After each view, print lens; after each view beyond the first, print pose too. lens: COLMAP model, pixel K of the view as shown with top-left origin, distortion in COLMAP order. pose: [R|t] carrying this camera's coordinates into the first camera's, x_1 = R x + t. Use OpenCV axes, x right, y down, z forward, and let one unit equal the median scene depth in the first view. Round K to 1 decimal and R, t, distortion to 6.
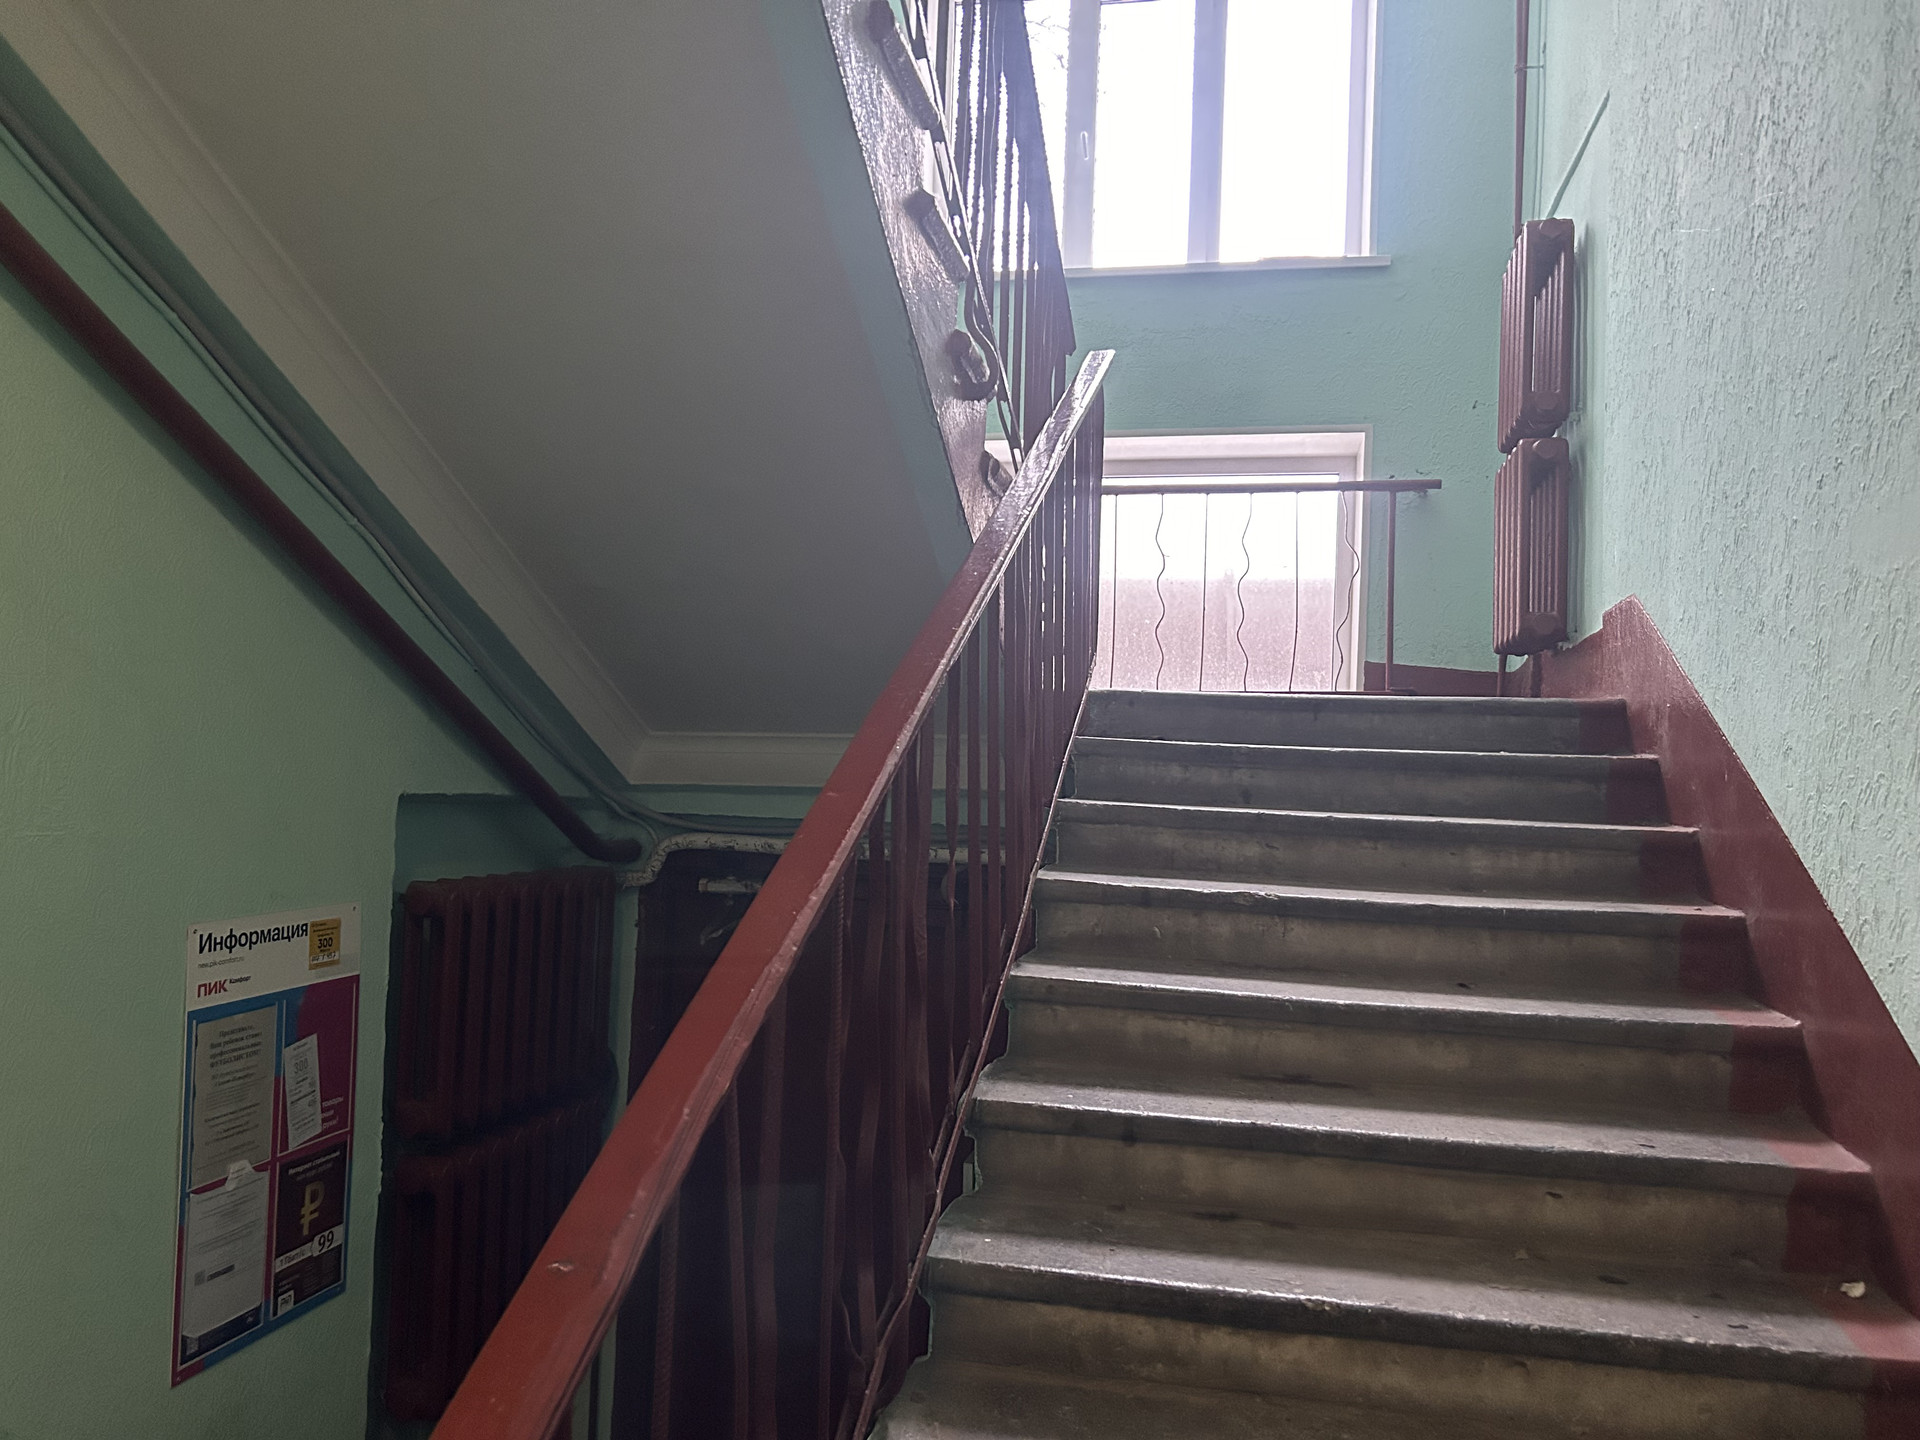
lens RADIAL K [[1448.0, 0, 964.8], [0, 1448.0, 714.7], [0, 0, 1]] dist [0.043259, -0.038303]
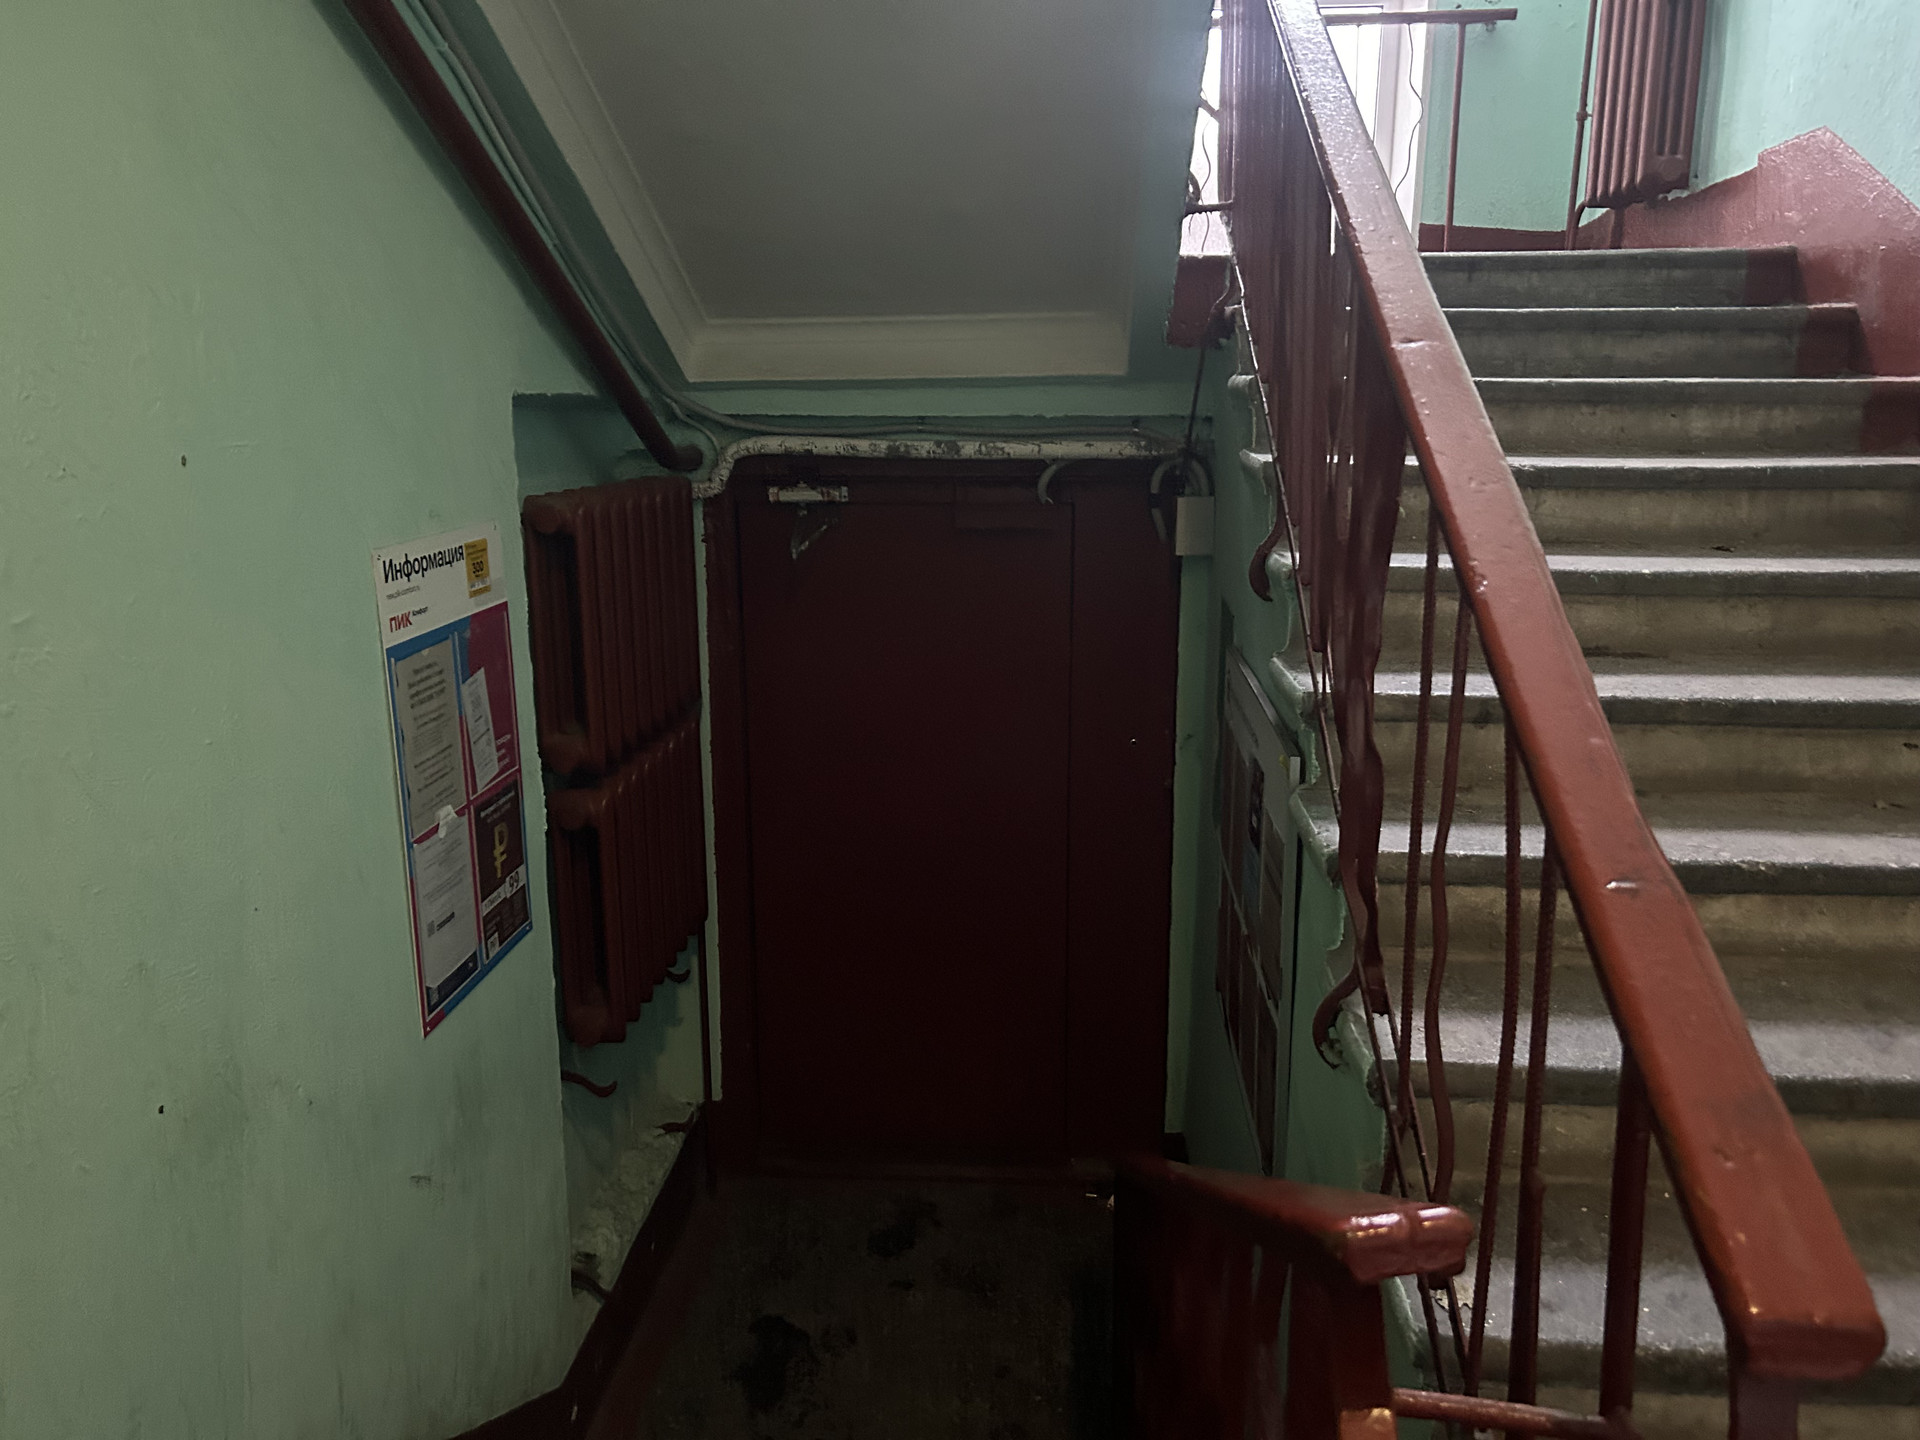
lens RADIAL K [[1448.0, 0, 957.7], [0, 1448.0, 729.0], [0, 0, 1]] dist [0.043259, -0.038303]
pose [[0.990584, -0.063785, 0.121138, -0.268619], [0.028518, 0.961562, 0.273105, 0.018980], [-0.133902, -0.267078, 0.954327, 0.098725]]
